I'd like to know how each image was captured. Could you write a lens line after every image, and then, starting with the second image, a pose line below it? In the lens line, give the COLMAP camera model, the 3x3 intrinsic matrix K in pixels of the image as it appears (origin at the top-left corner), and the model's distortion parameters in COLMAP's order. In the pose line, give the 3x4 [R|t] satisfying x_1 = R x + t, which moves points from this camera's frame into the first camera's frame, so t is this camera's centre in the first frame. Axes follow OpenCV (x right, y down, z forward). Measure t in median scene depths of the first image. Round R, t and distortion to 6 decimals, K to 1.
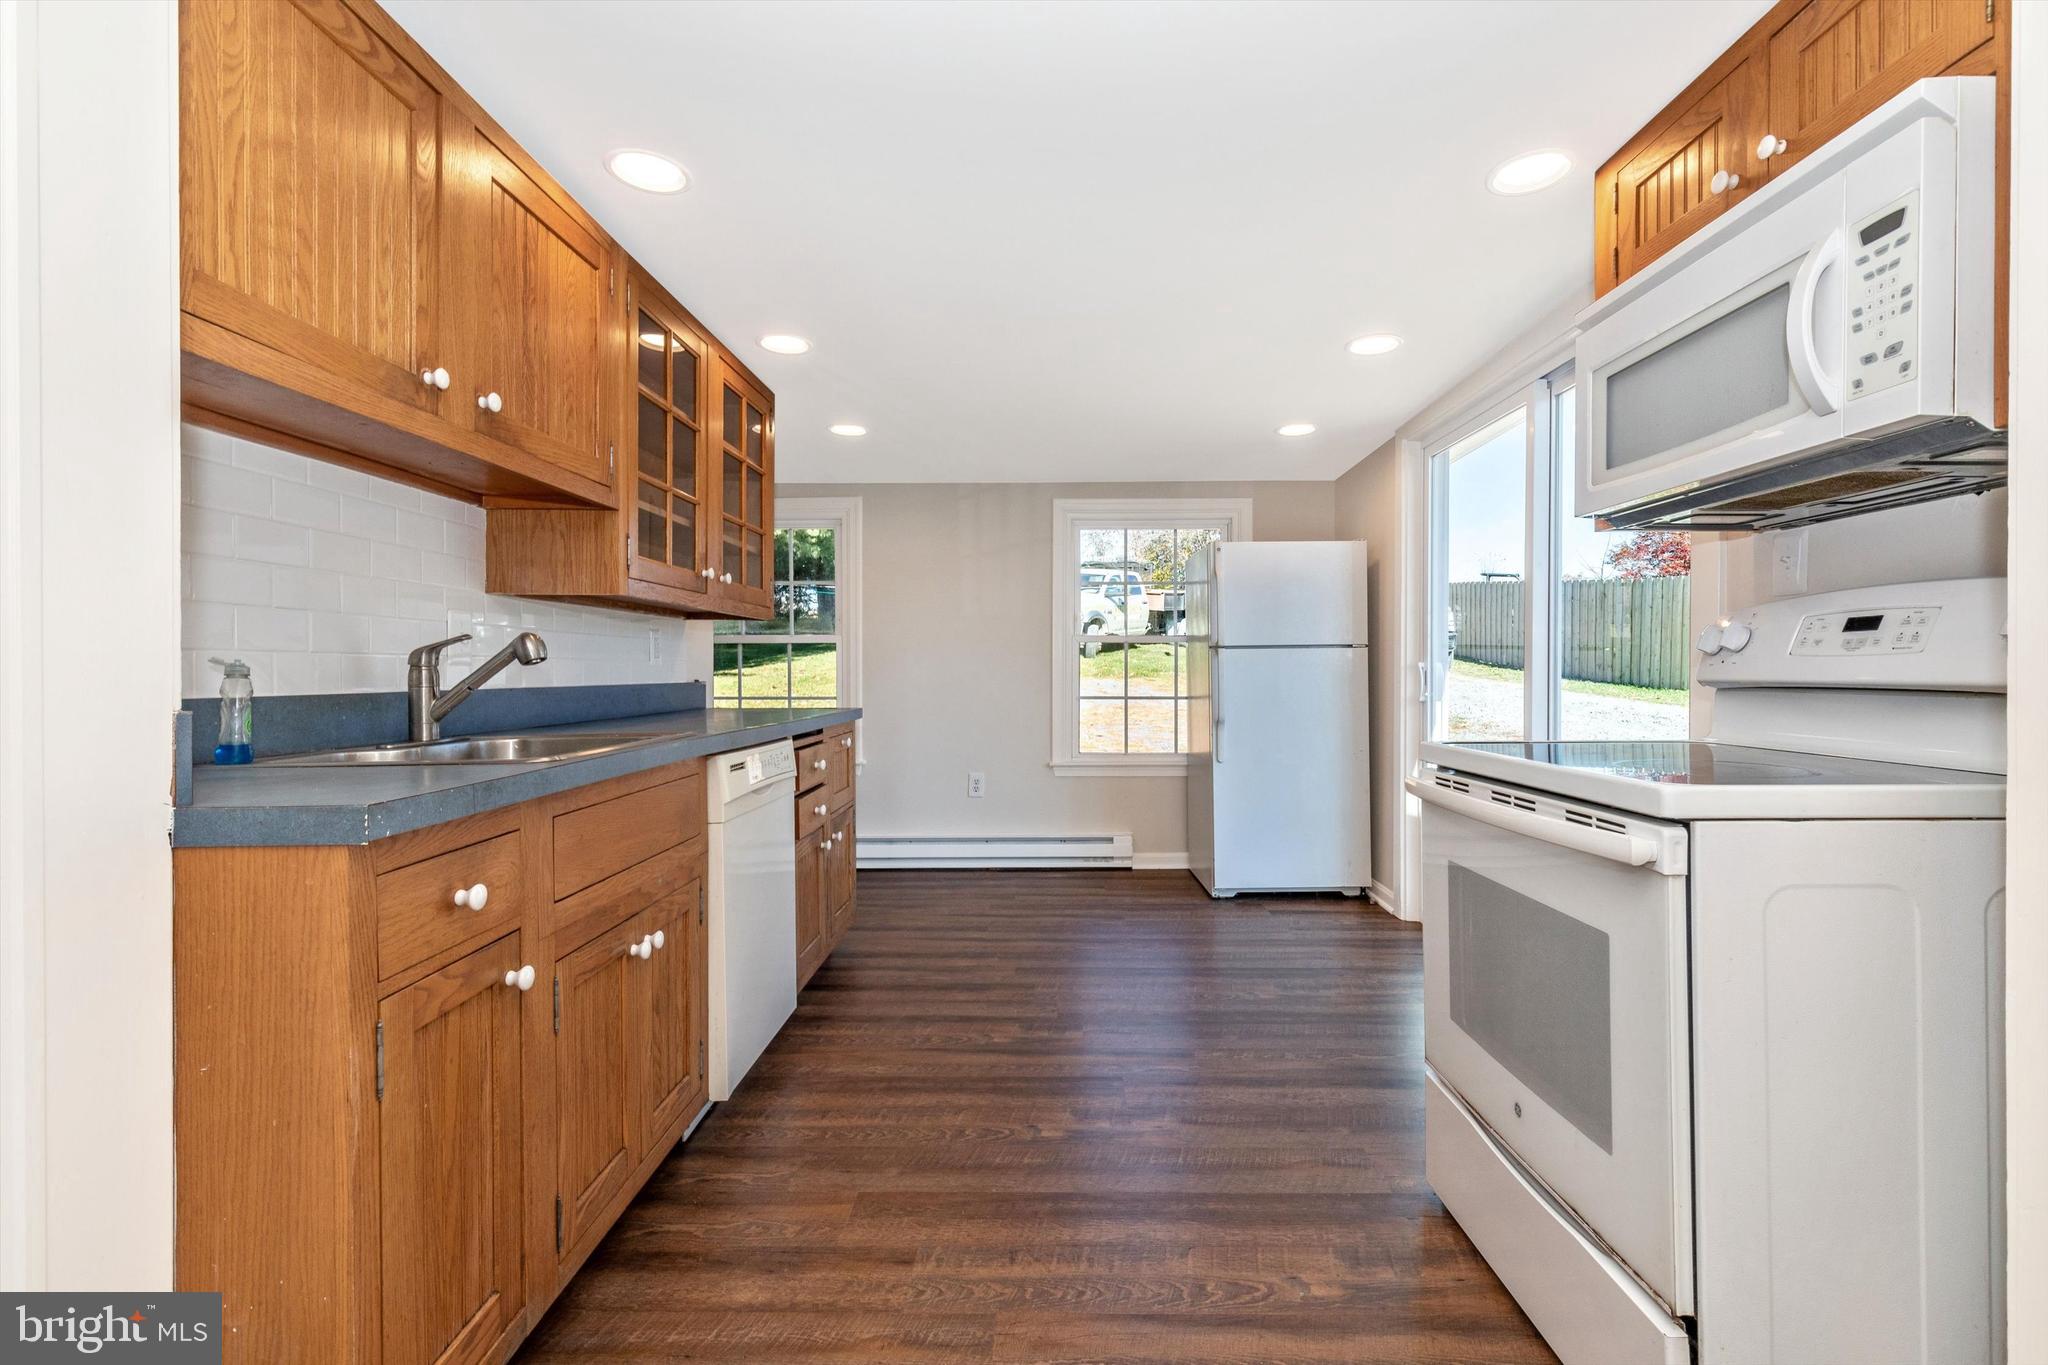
lens RADIAL K [[966.4, 0, 1048.5], [0, 966.4, 673.6], [0, 0, 1]] dist [0.000355, -0.000192]
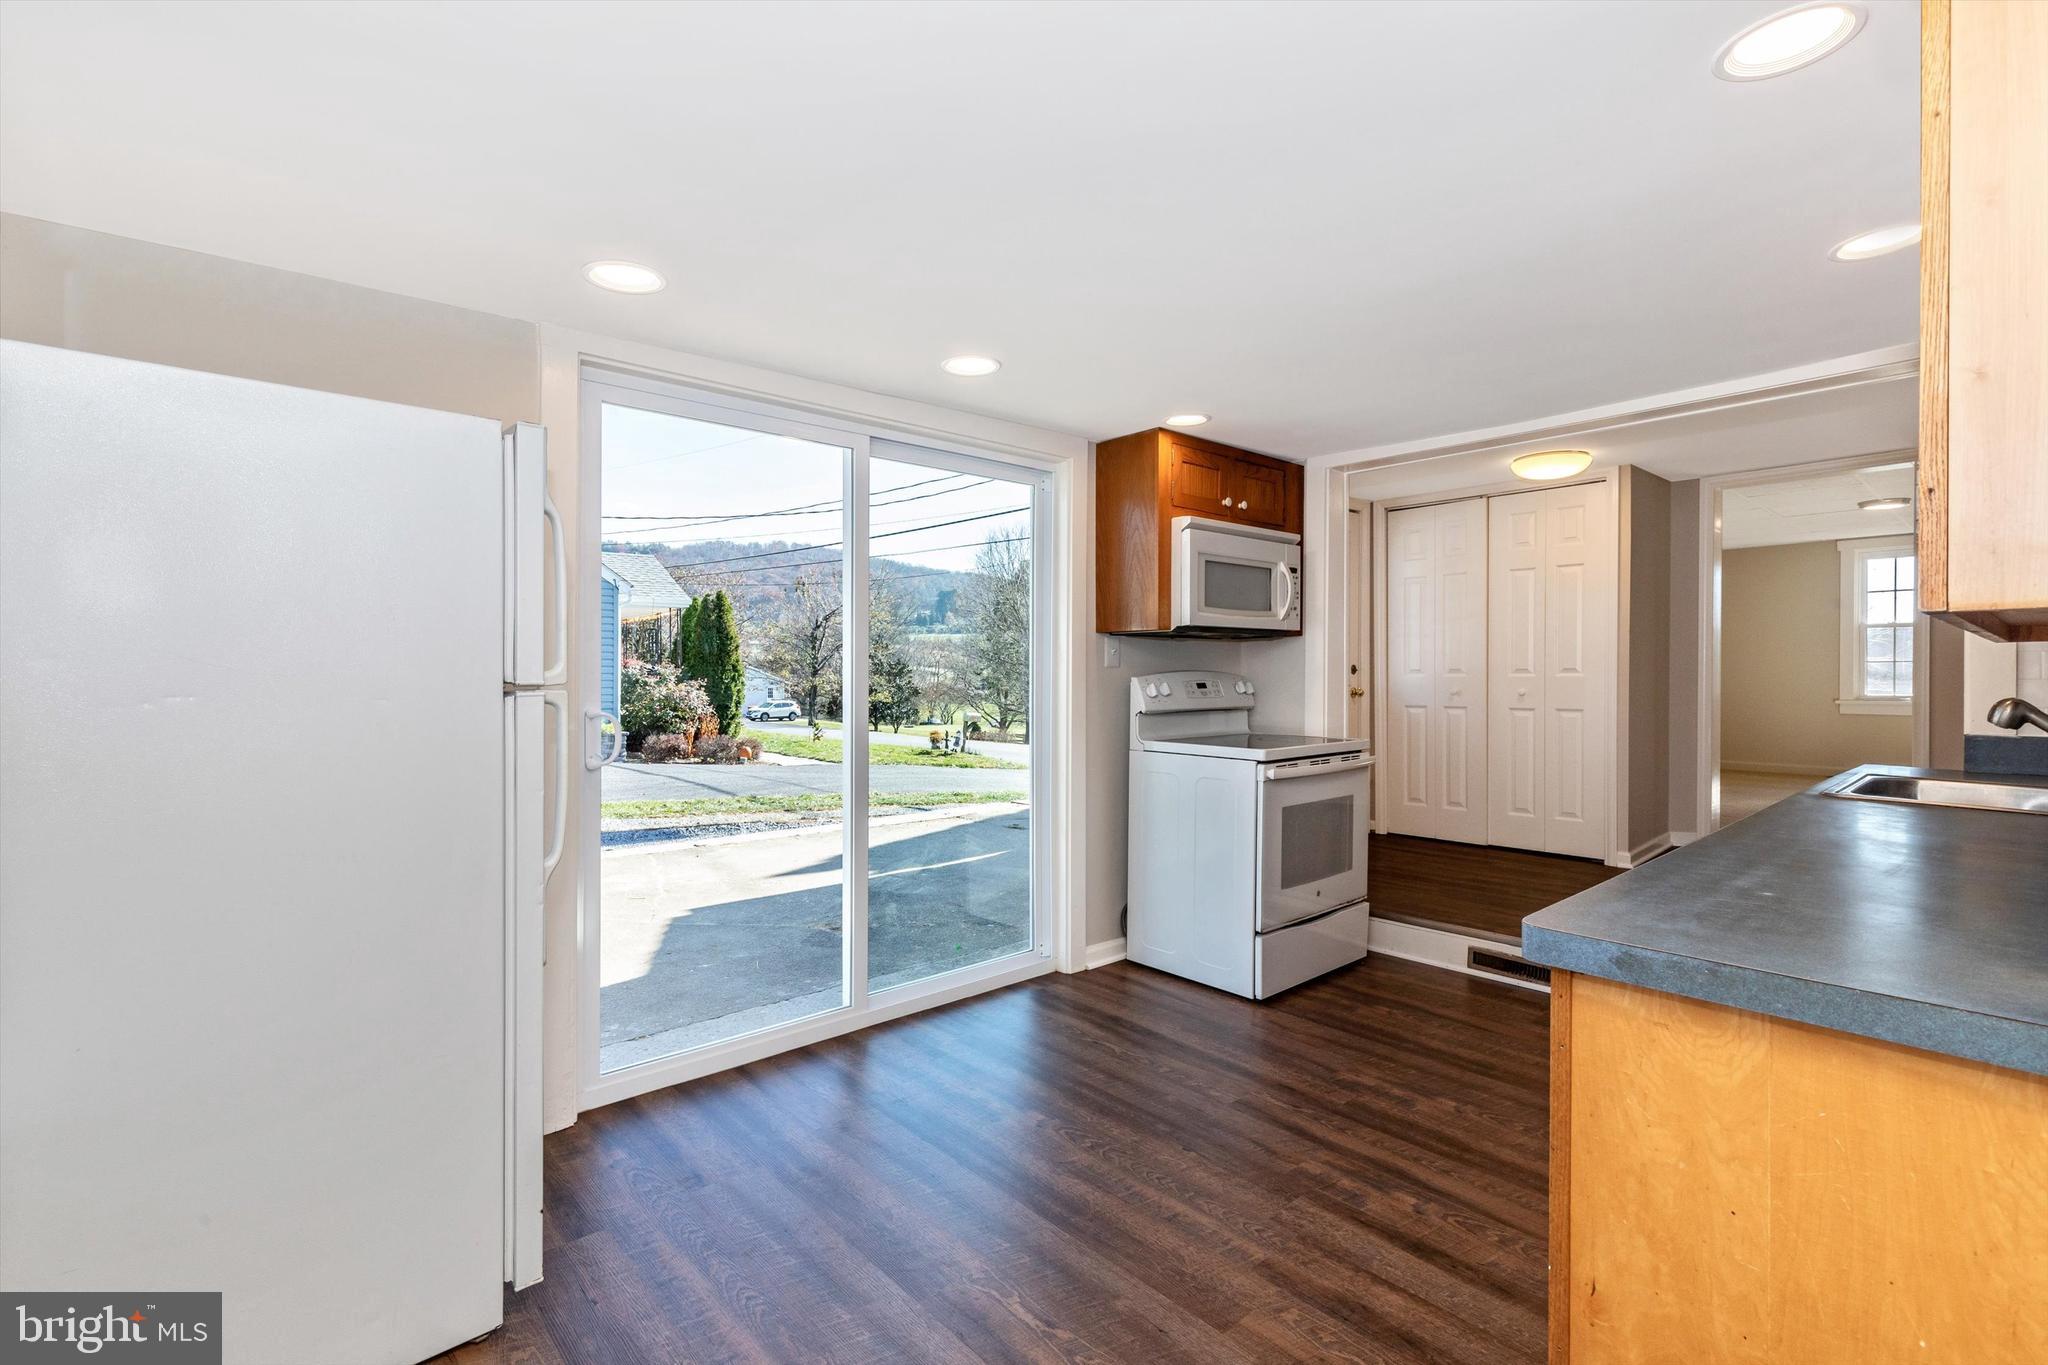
lens RADIAL K [[938.1, 0, 1016.1], [0, 938.1, 667.9], [0, 0, 1]] dist [0.001052, -0.000157]
pose [[-0.671901, 0.004440, 0.740628, -0.575491], [0.005101, 0.999986, -0.001367, -0.078433], [-0.740624, 0.002859, -0.671914, 2.486331]]
